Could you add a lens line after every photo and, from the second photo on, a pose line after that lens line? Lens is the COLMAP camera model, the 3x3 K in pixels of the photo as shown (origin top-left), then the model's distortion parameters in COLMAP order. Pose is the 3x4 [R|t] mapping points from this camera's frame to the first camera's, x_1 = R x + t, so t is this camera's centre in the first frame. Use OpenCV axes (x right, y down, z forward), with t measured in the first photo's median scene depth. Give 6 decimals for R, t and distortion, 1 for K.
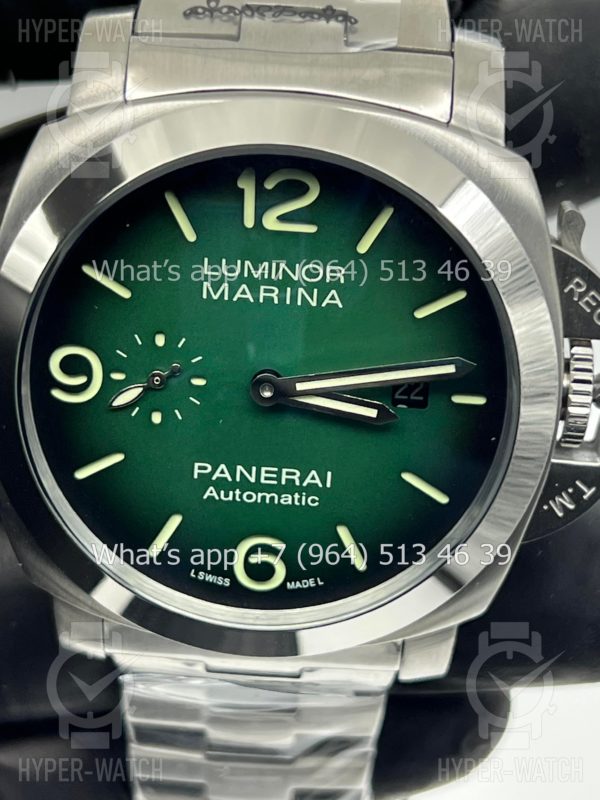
lens RADIAL K [[1908.0, 0, 300.0], [0, 1908.0, 400.0], [0, 0, 1]] dist [0.323790, -1.183740]
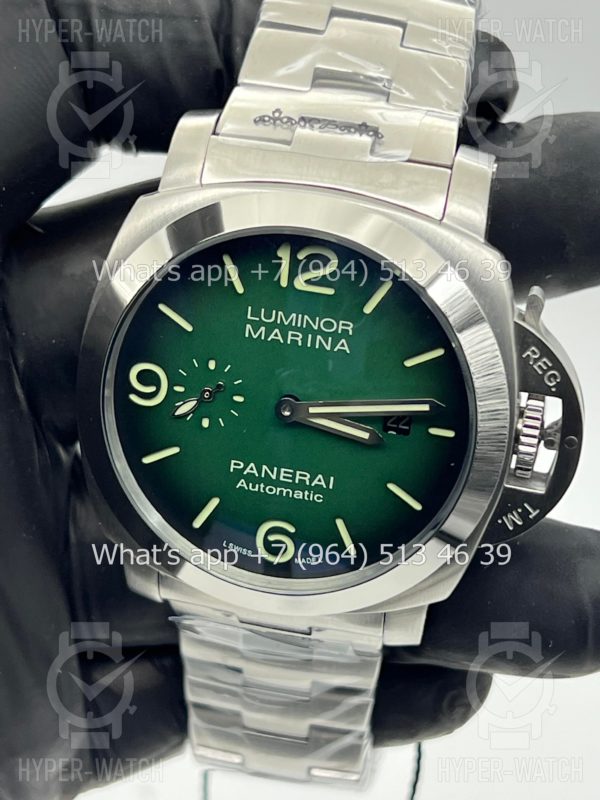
lens RADIAL K [[1908.0, 0, 300.0], [0, 1908.0, 400.0], [0, 0, 1]] dist [0.323790, -1.183740]
pose [[0.987026, 0.094621, -0.129713, 0.158957], [-0.094240, 0.995508, 0.009092, -0.024668], [0.129991, 0.003250, 0.991510, -0.297743]]
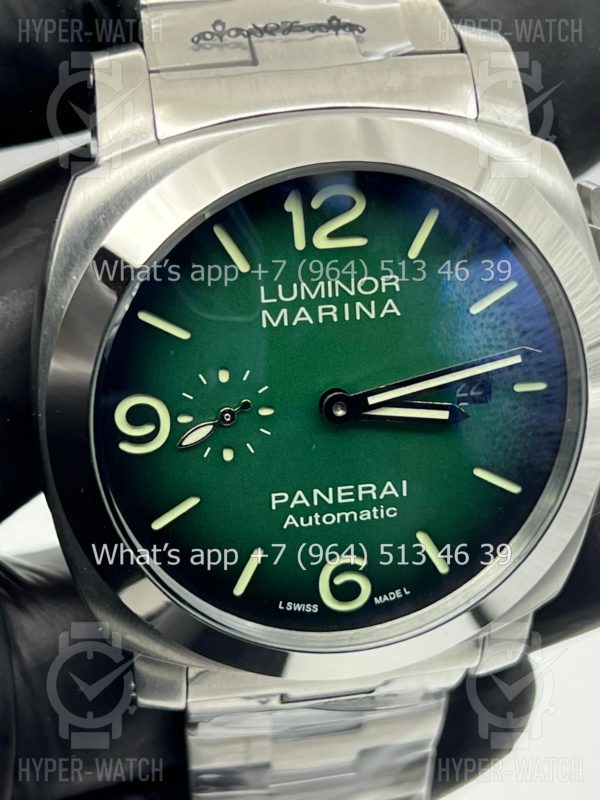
lens RADIAL K [[1908.0, 0, 300.0], [0, 1908.0, 400.0], [0, 0, 1]] dist [0.323790, -1.183740]
pose [[0.970601, -0.157055, 0.182392, -0.214452], [0.158322, 0.987358, 0.007691, -0.020349], [-0.181294, 0.021411, 0.983196, 0.027500]]
